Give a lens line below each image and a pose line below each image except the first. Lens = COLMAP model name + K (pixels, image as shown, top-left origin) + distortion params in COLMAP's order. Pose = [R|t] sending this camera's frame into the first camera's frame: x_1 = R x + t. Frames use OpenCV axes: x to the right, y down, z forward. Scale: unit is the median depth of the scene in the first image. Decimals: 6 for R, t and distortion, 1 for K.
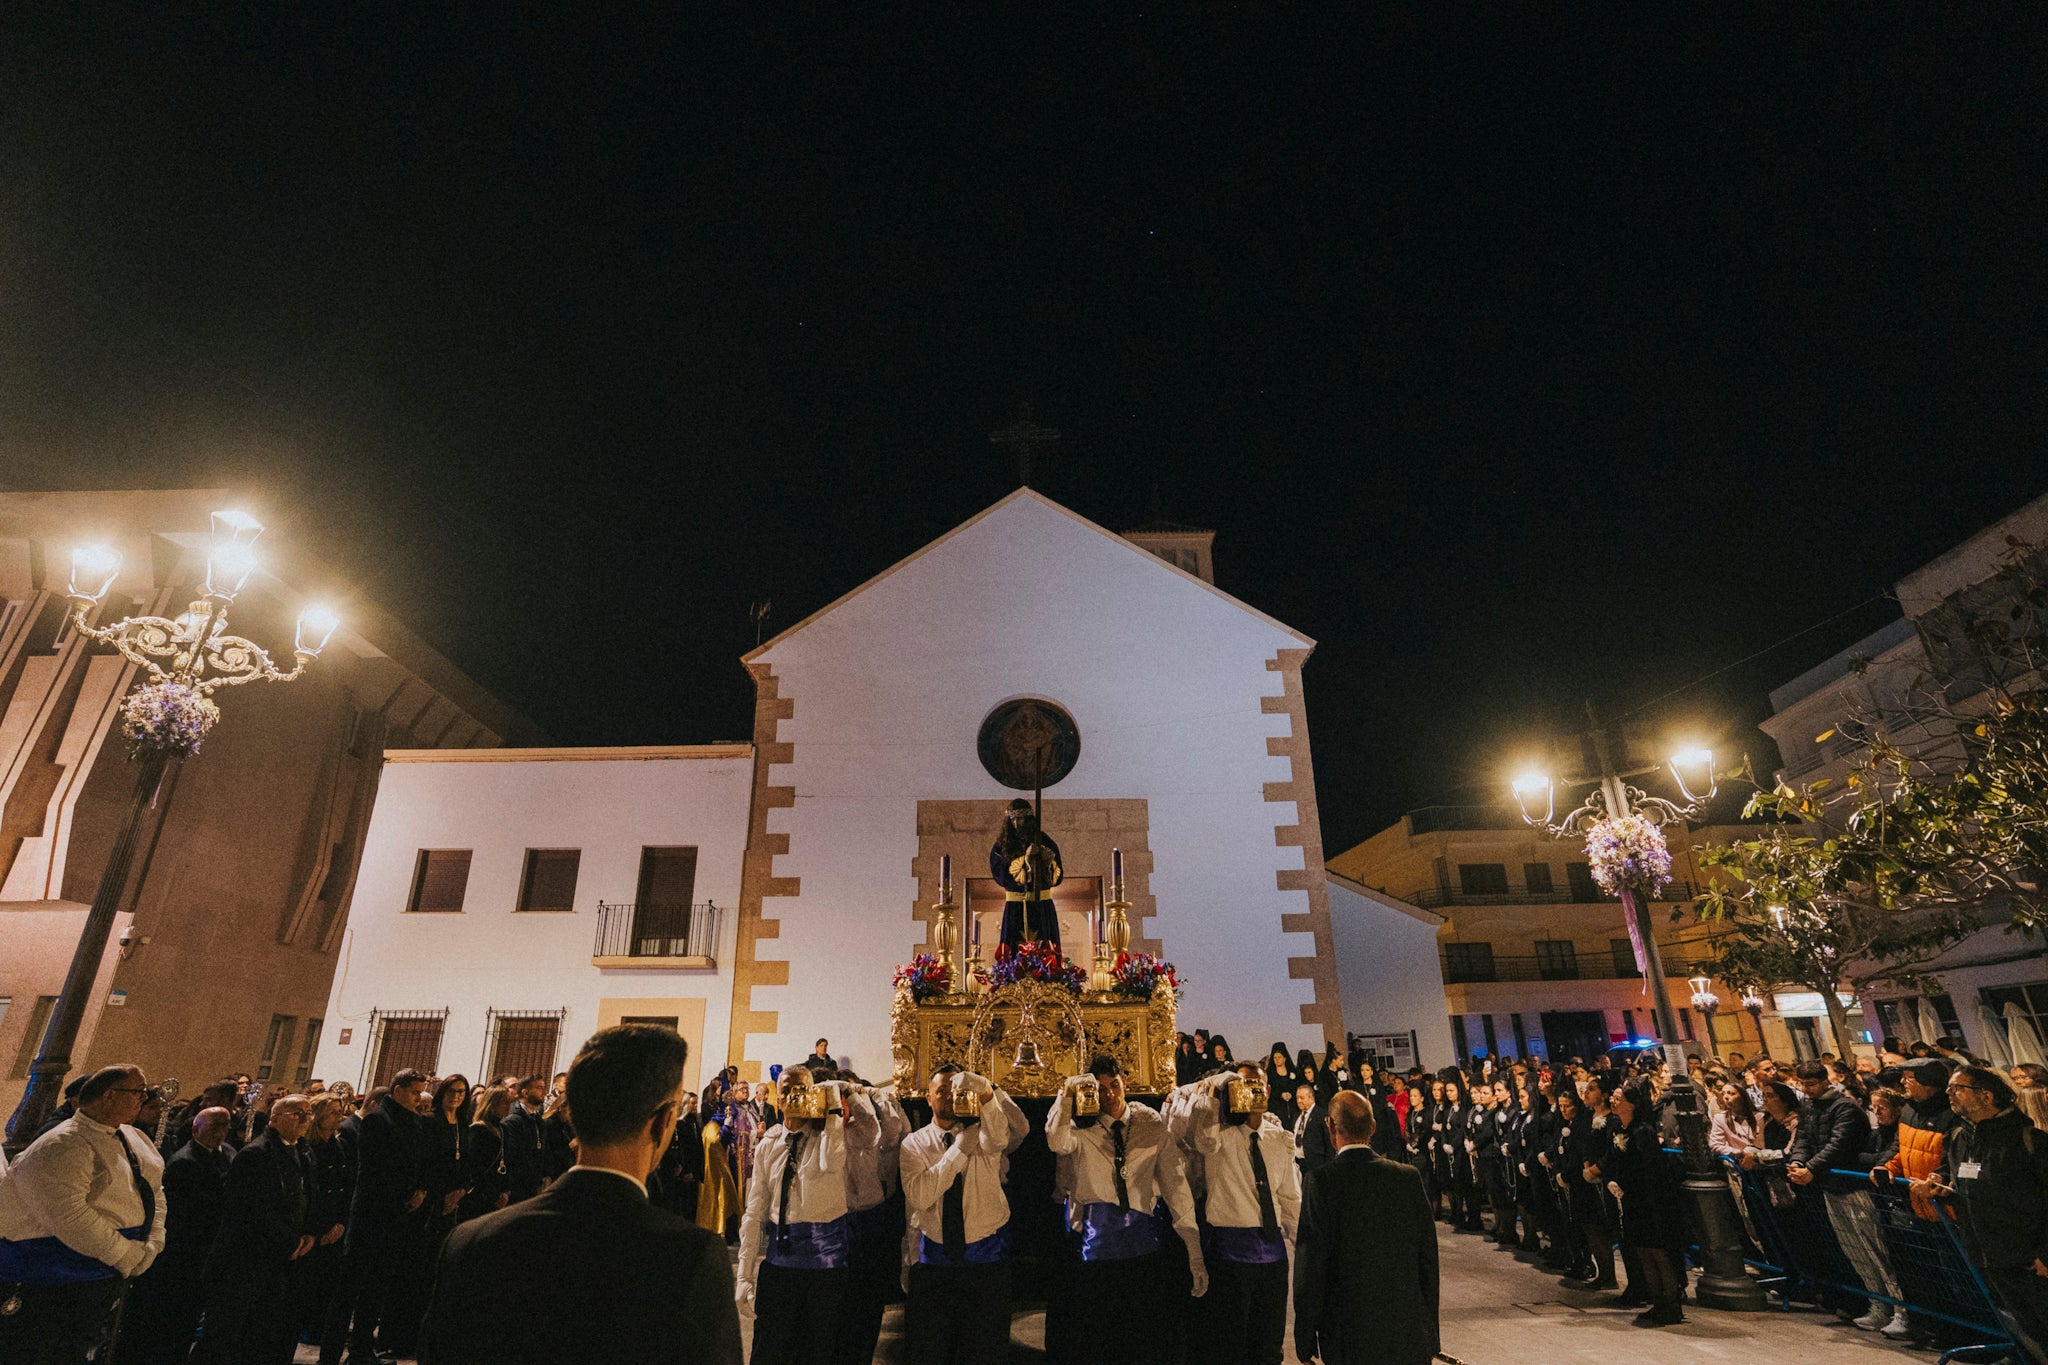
lens RADIAL K [[1005.8, 0, 1024.0], [0, 1005.8, 682.5], [0, 0, 1]] dist [-0.031456, 0.000156]
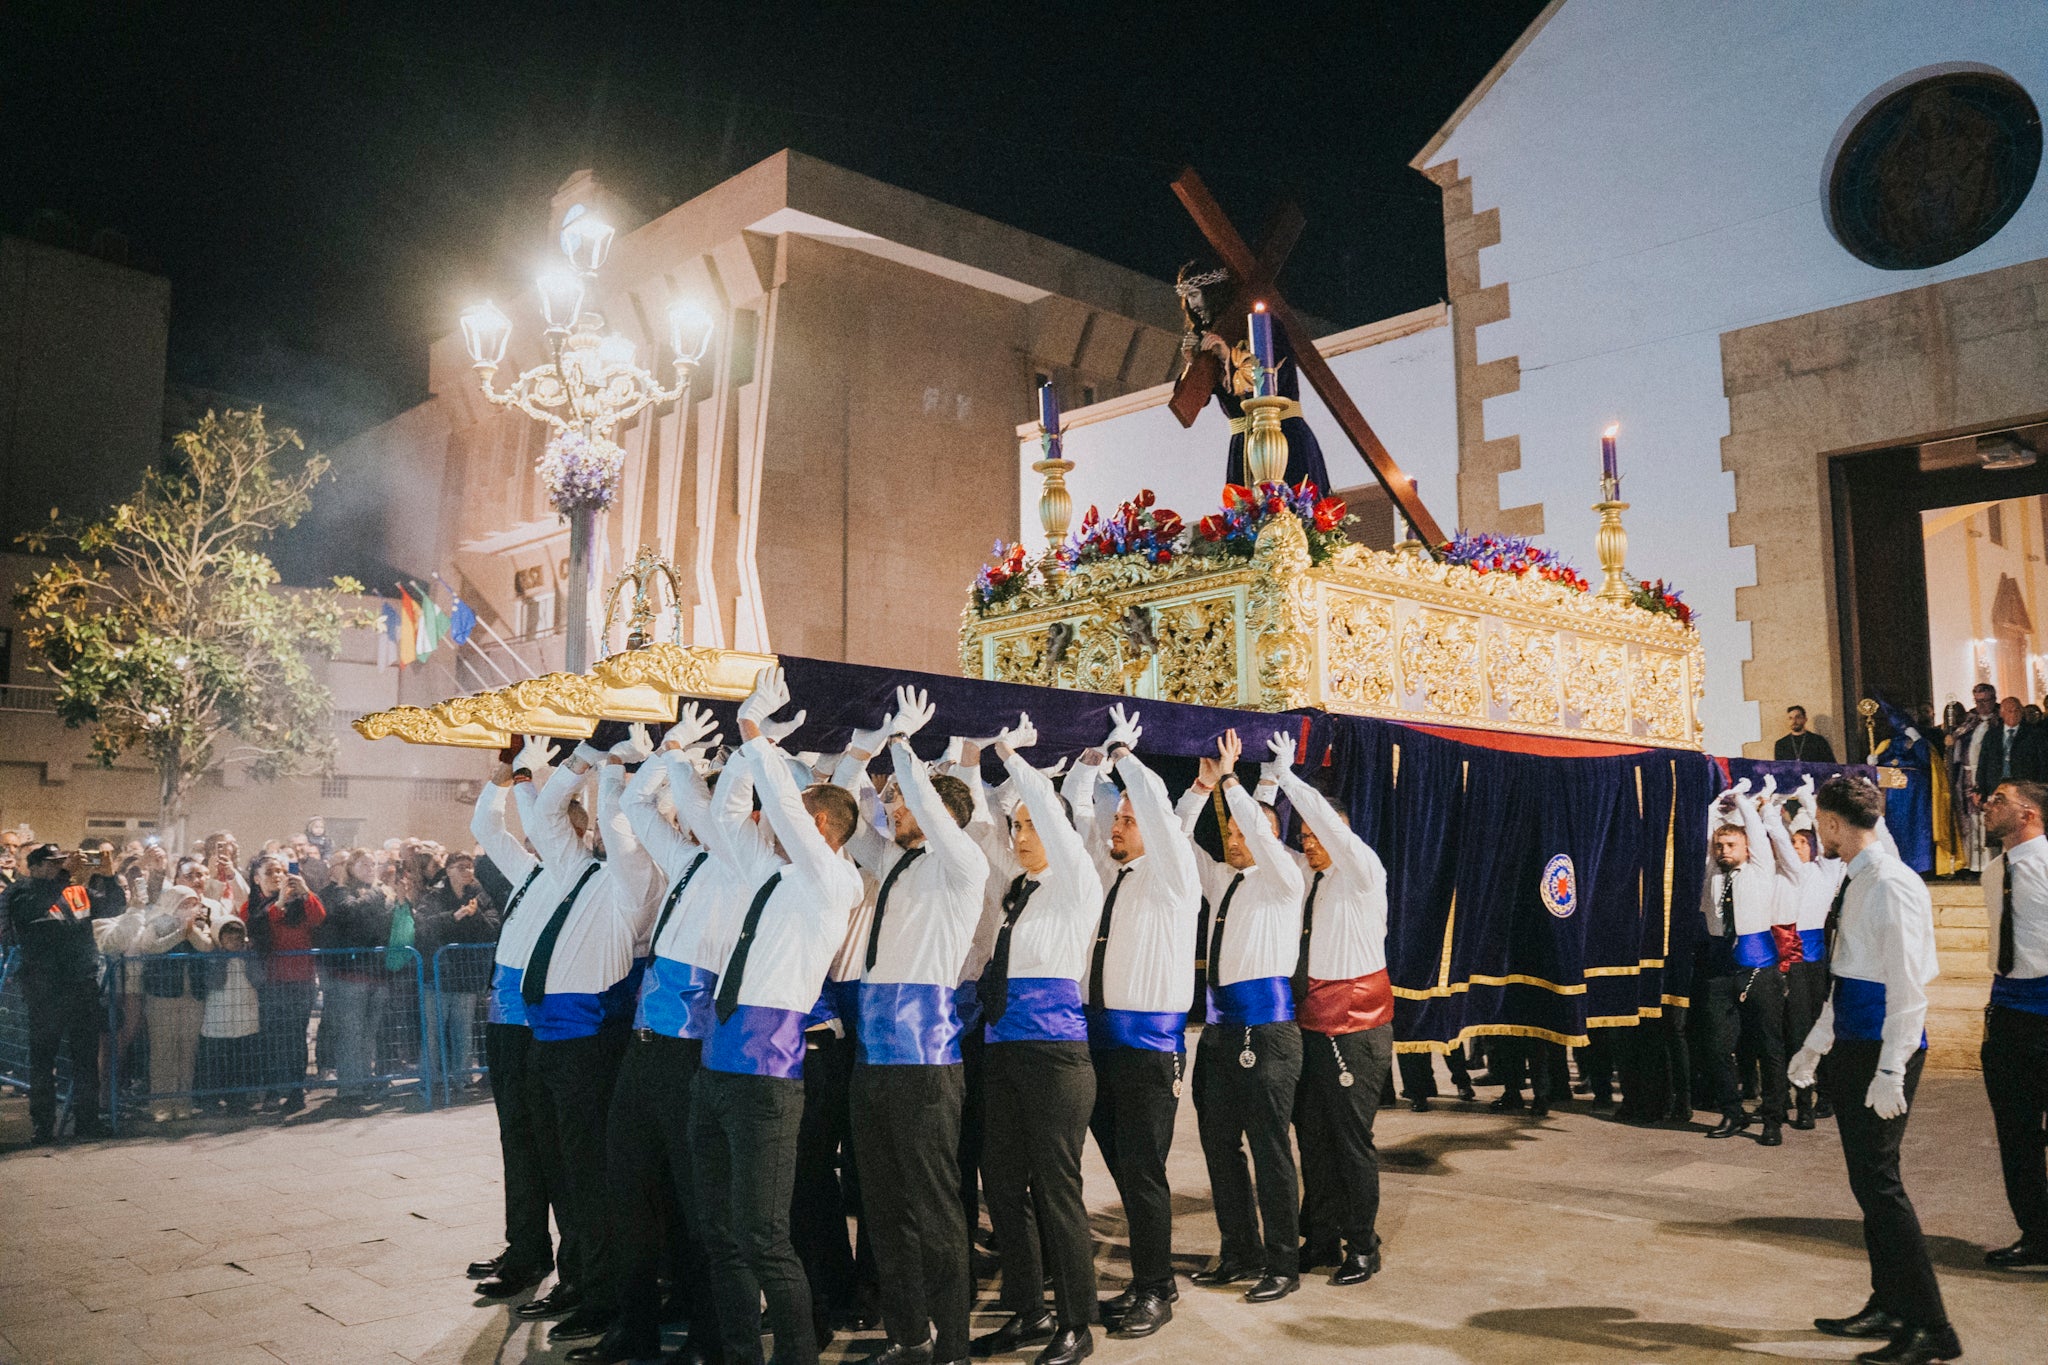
lens RADIAL K [[1671.4, 0, 1024.0], [0, 1671.4, 682.5], [0, 0, 1]] dist [-0.098246, 0.088508]
pose [[0.695517, -0.075460, -0.714536, 0.262871], [0.279836, 0.944395, 0.172653, 0.037082], [0.661776, -0.320036, 0.677959, 0.083272]]
